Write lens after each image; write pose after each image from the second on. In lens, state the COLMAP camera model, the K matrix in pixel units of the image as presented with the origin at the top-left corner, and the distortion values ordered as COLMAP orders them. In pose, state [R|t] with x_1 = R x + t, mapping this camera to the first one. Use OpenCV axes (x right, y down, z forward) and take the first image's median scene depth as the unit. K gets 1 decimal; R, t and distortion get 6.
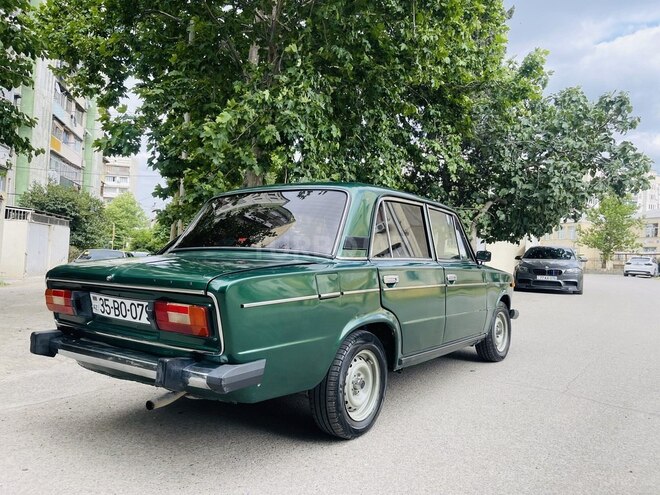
lens RADIAL K [[503.2, 0, 330.3], [0, 503.2, 260.8], [0, 0, 1]] dist [0.063145, -0.051051]
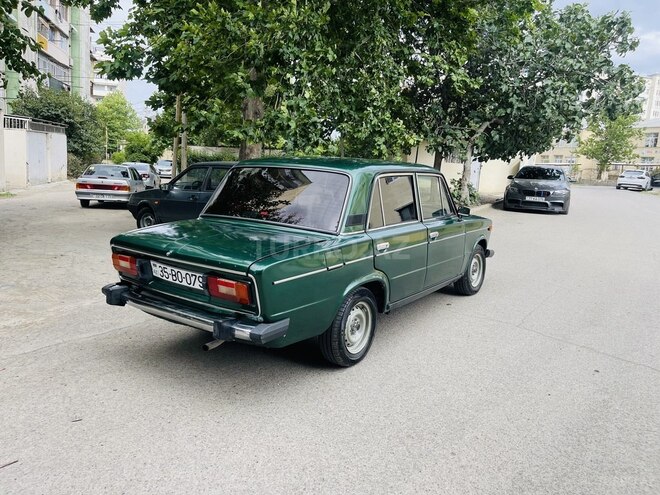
lens RADIAL K [[501.7, 0, 330.0], [0, 501.7, 257.6], [0, 0, 1]] dist [0.119238, -0.157791]
pose [[0.999933, 0.008609, 0.007741, -0.006166], [-0.009891, 0.982746, 0.184697, -0.049249], [-0.006017, -0.184762, 0.982765, -0.072176]]
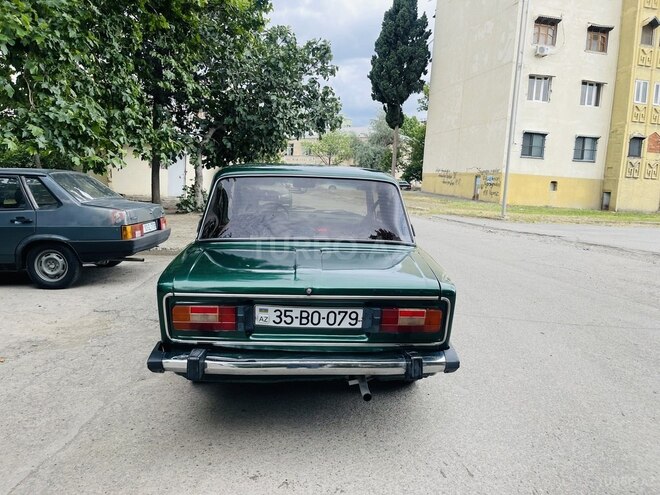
lens RADIAL K [[501.7, 0, 330.0], [0, 501.7, 257.6], [0, 0, 1]] dist [0.119238, -0.157791]
pose [[0.775320, -0.104429, 0.622875, -0.248336], [-0.002789, 0.985660, 0.168723, -0.049303], [-0.631562, -0.132551, 0.763910, 0.050112]]
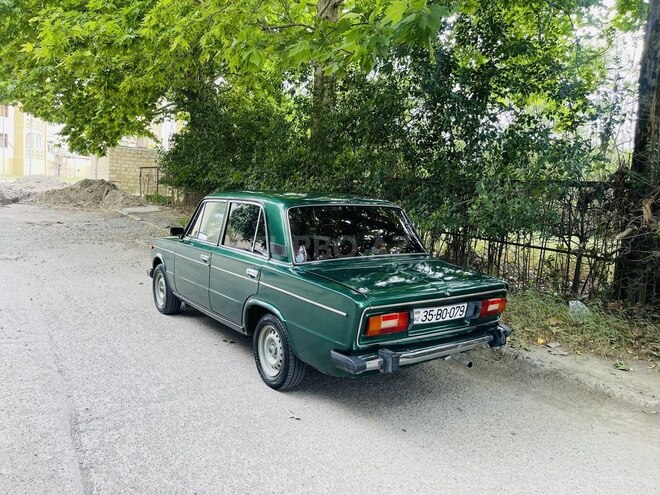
lens RADIAL K [[501.7, 0, 330.0], [0, 501.7, 257.6], [0, 0, 1]] dist [0.119238, -0.157791]
pose [[0.304656, -0.140551, 0.942035, -0.446934], [-0.024750, 0.987550, 0.155346, -0.067077], [-0.952141, -0.070643, 0.297384, 0.218271]]
